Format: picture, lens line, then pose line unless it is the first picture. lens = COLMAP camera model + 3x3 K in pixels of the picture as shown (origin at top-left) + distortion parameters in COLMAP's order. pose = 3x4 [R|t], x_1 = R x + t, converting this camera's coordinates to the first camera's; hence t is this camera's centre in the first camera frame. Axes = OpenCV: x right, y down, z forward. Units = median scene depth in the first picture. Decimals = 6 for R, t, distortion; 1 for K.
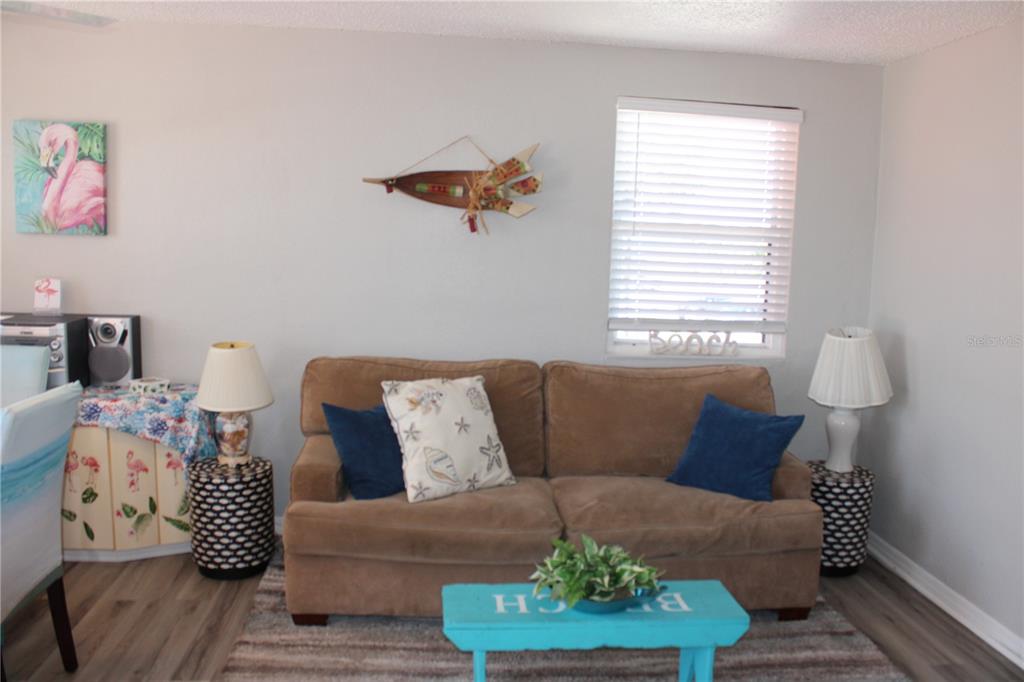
lens RADIAL K [[867.7, 0, 512.0], [0, 867.7, 341.0], [0, 0, 1]] dist [-0.192632, 0.185219]
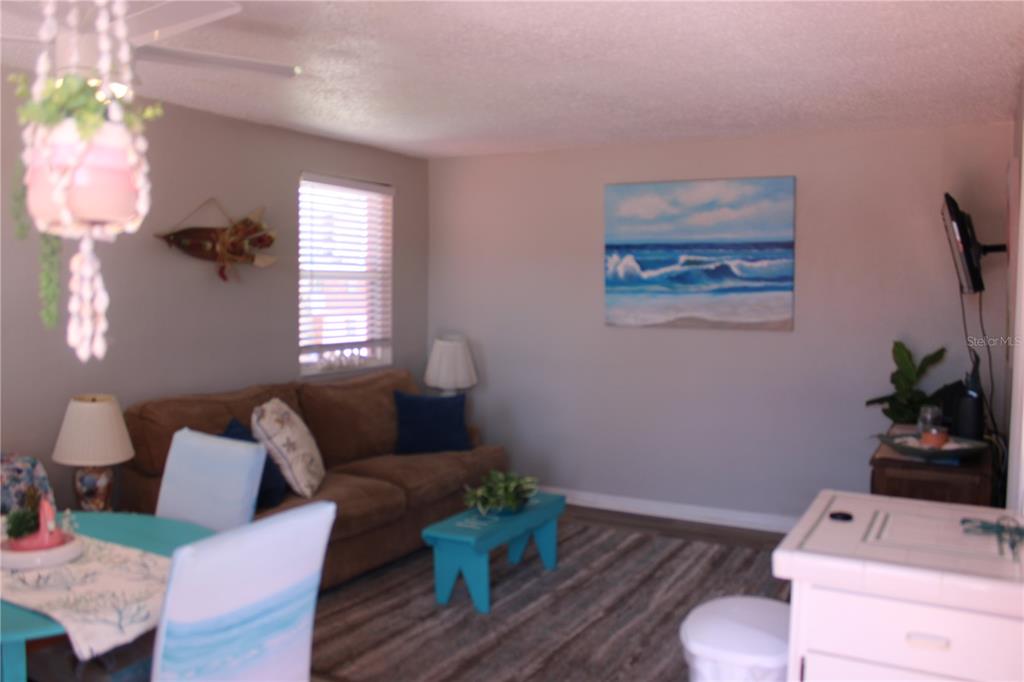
lens RADIAL K [[867.7, 0, 512.0], [0, 867.7, 341.0], [0, 0, 1]] dist [-0.192632, 0.185219]
pose [[0.566000, -0.080442, 0.820471, -0.843431], [0.112963, 0.993408, 0.019470, -0.025767], [-0.816629, 0.081663, 0.571356, 0.036892]]
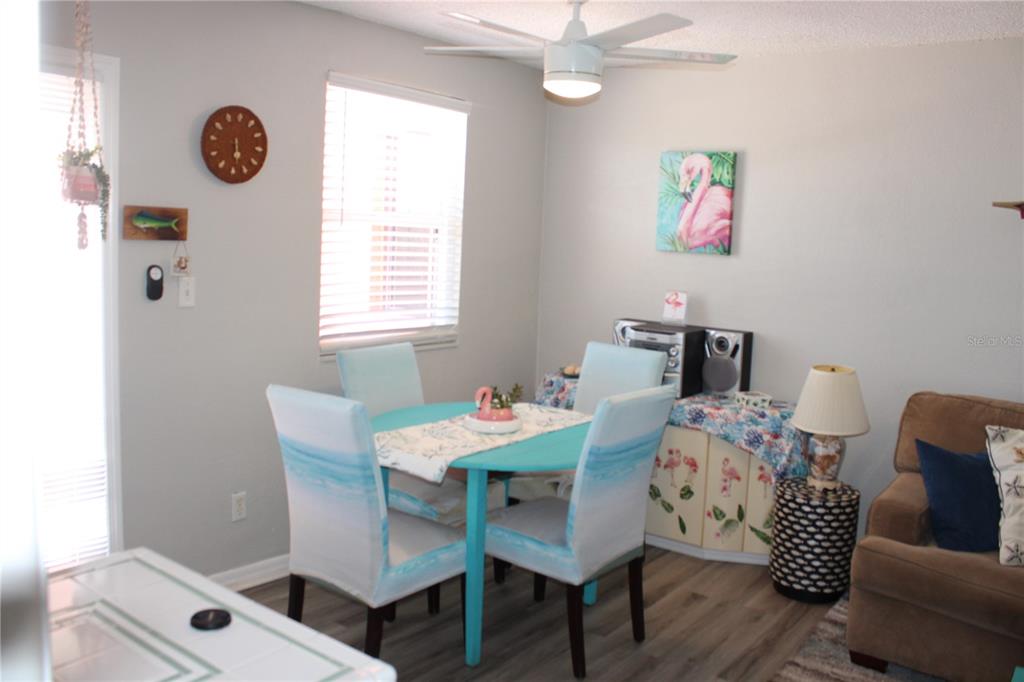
lens RADIAL K [[867.7, 0, 512.0], [0, 867.7, 341.0], [0, 0, 1]] dist [-0.192632, 0.185219]
pose [[0.723604, 0.080671, -0.685485, 0.076946], [-0.103792, 0.994571, 0.007483, 0.004008], [0.682367, 0.065733, 0.728048, 0.017421]]
